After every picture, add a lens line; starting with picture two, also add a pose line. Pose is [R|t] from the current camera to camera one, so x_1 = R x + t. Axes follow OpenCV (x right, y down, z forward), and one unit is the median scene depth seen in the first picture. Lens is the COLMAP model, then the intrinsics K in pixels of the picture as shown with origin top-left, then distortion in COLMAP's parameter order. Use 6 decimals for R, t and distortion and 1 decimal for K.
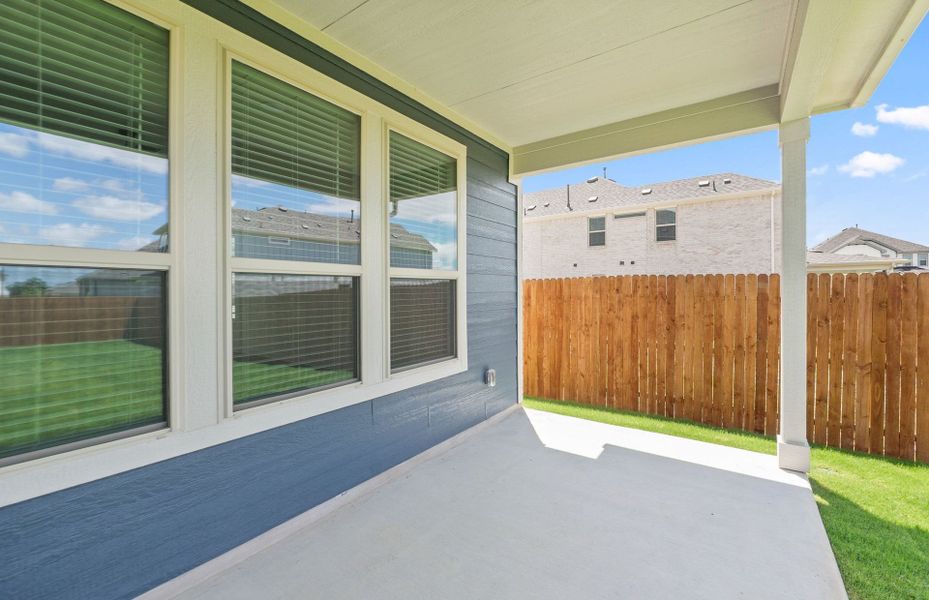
lens RADIAL K [[391.7, 0, 464.5], [0, 391.7, 300.0], [0, 0, 1]] dist [-0.001084, -0.000167]
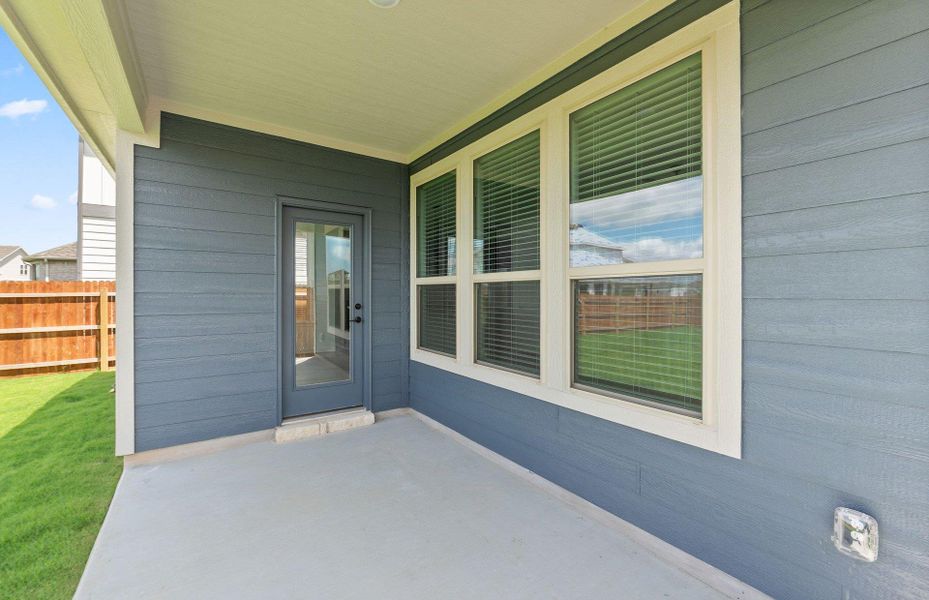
lens RADIAL K [[391.7, 0, 464.5], [0, 391.7, 300.0], [0, 0, 1]] dist [-0.001084, -0.000167]
pose [[-0.344400, 0.019010, -0.938630, 0.433904], [-0.021701, 0.999367, 0.028203, -0.016903], [0.938572, 0.030082, -0.343770, 0.637621]]
